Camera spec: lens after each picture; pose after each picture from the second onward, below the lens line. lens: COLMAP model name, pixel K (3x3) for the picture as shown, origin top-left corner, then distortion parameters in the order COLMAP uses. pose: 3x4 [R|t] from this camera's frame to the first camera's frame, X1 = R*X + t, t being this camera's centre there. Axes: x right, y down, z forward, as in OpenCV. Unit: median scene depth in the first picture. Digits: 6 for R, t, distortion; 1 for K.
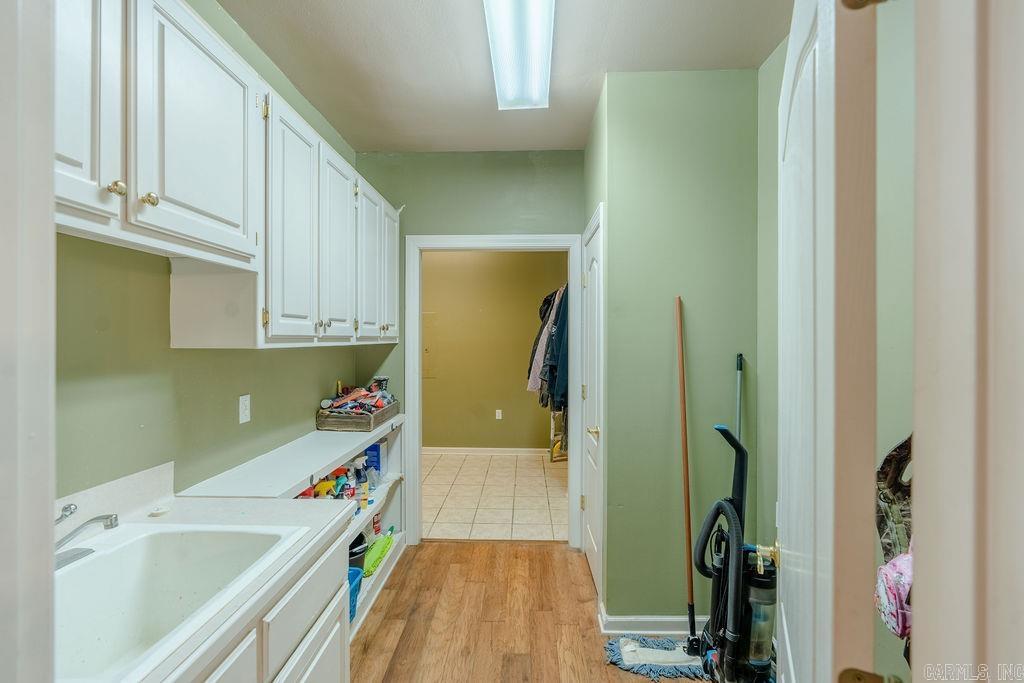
lens RADIAL K [[458.8, 0, 514.1], [0, 458.8, 338.7], [0, 0, 1]] dist [-0.002970, 0.001290]
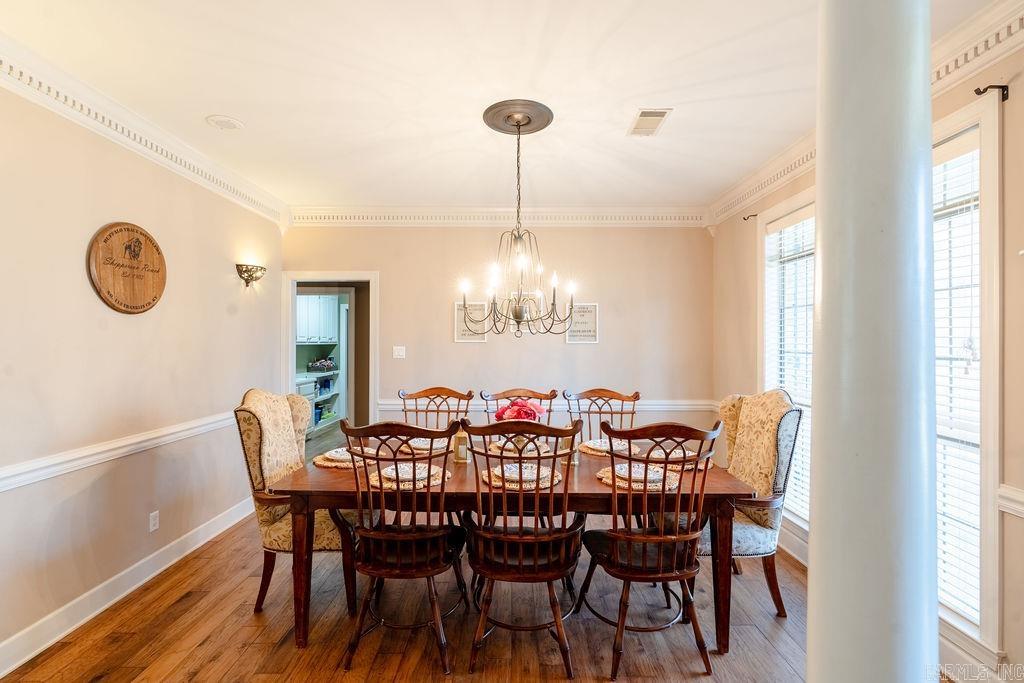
lens RADIAL K [[458.8, 0, 512.4], [0, 458.8, 340.2], [0, 0, 1]] dist [-0.002970, 0.001290]
pose [[0.999770, 0.000301, 0.021427, 0.758904], [-0.000198, 0.999988, -0.004796, -0.000495], [-0.021428, 0.004791, 0.999759, -1.815093]]
